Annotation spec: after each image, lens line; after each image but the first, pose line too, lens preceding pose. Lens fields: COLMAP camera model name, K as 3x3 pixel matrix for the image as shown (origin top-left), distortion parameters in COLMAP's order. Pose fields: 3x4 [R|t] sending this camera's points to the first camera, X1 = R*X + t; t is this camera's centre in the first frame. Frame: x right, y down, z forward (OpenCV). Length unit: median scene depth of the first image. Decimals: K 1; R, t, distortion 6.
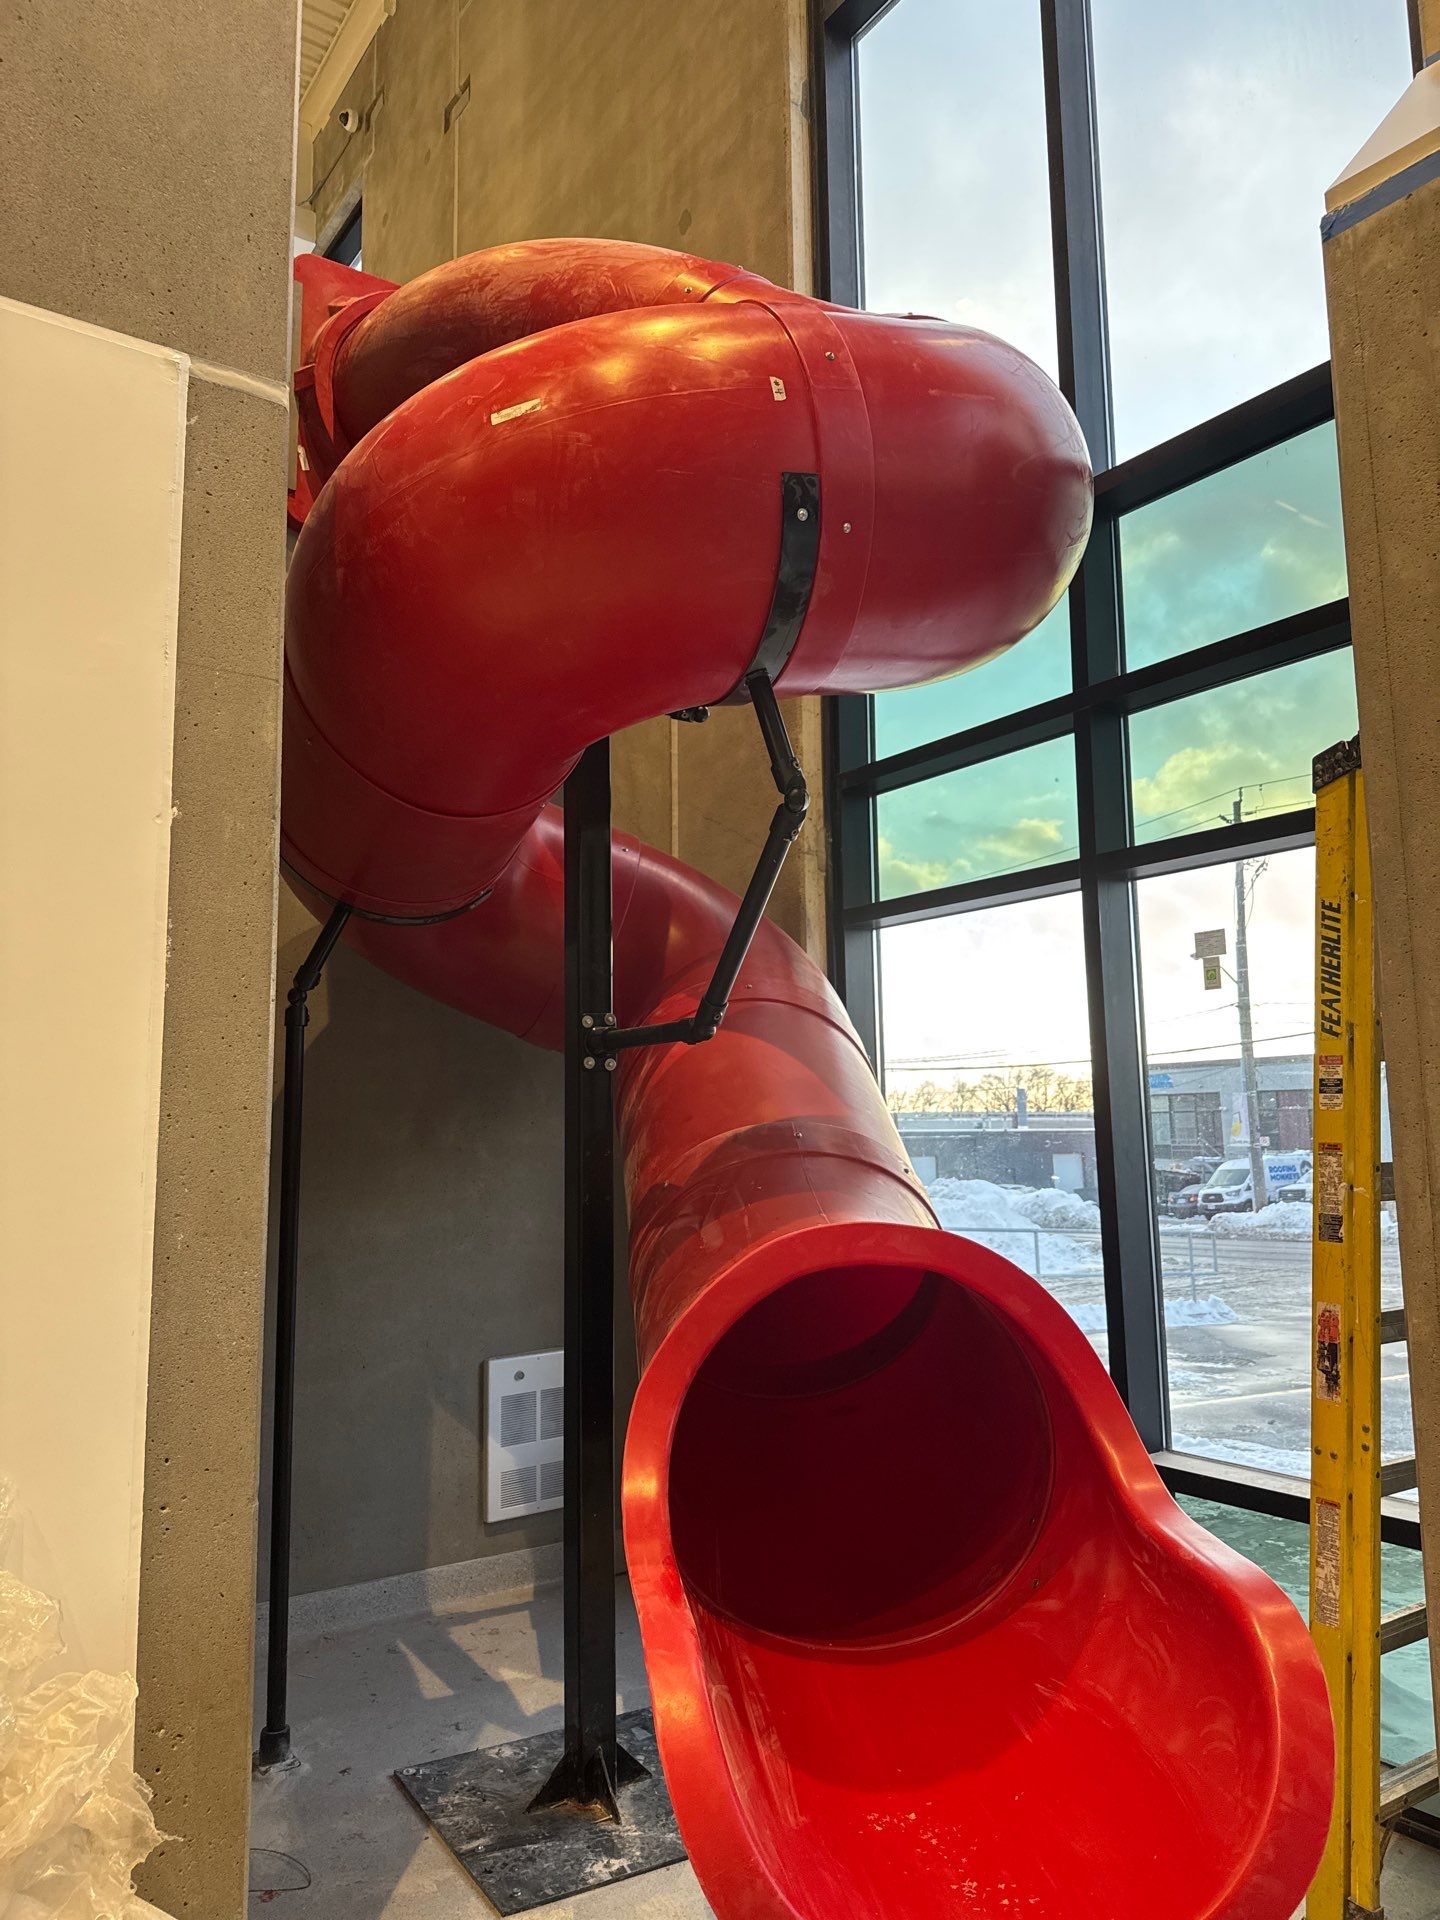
lens RADIAL K [[1325.0, 0, 725.3], [0, 1325.0, 955.1], [0, 0, 1]] dist [0.042416, -0.045000]
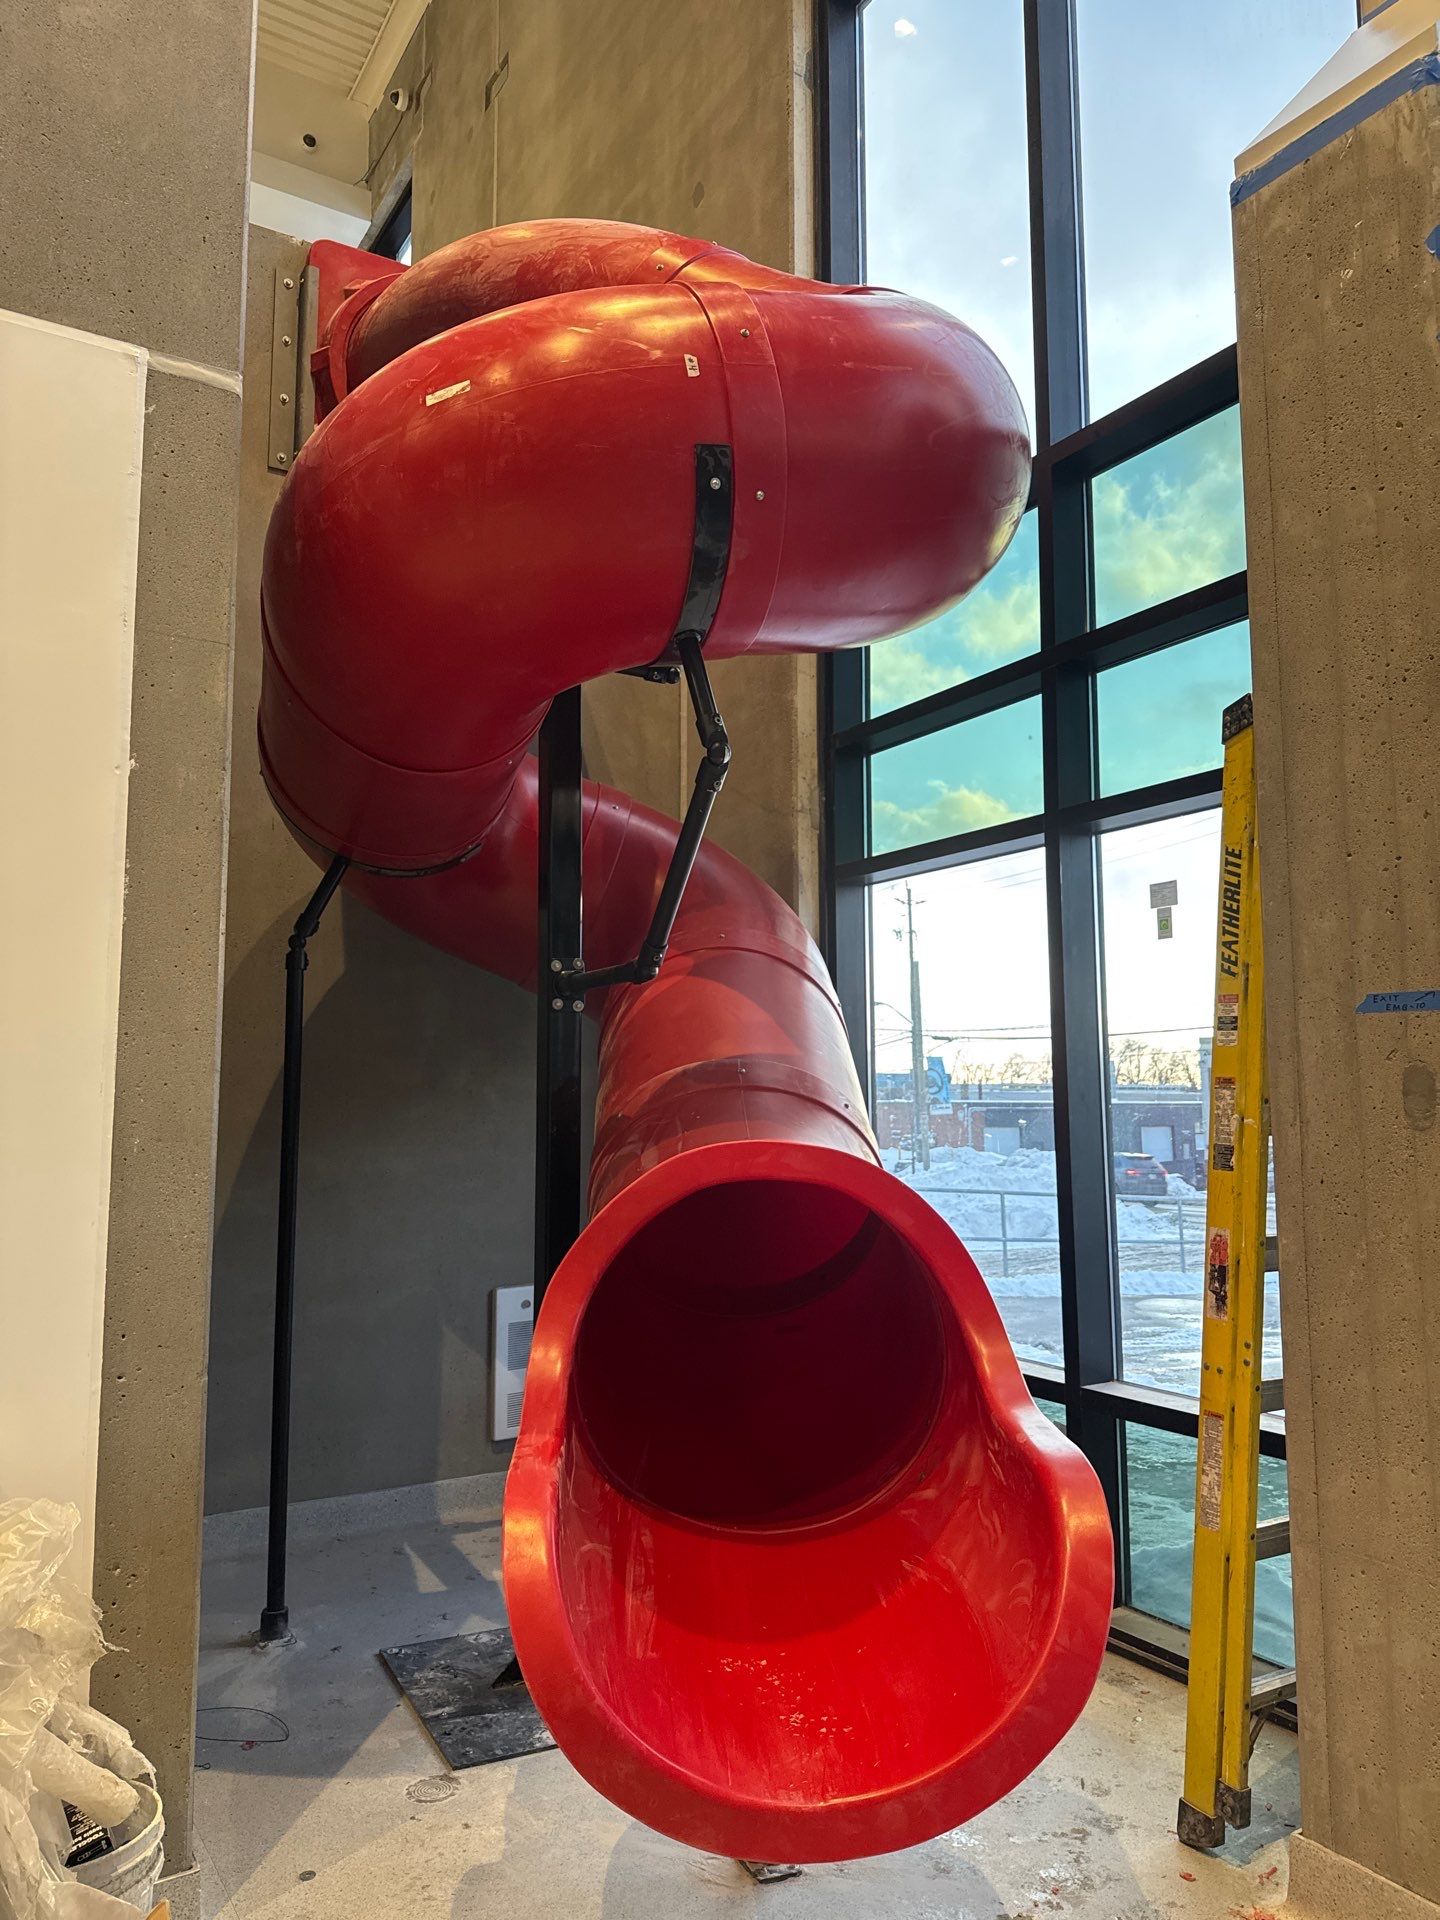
lens RADIAL K [[1325.0, 0, 725.3], [0, 1325.0, 955.1], [0, 0, 1]] dist [0.042416, -0.045000]
pose [[0.997852, 0.004119, -0.065372, 0.122771], [-0.002600, 0.999725, 0.023302, 0.020092], [0.065450, -0.023082, 0.997589, -0.067314]]
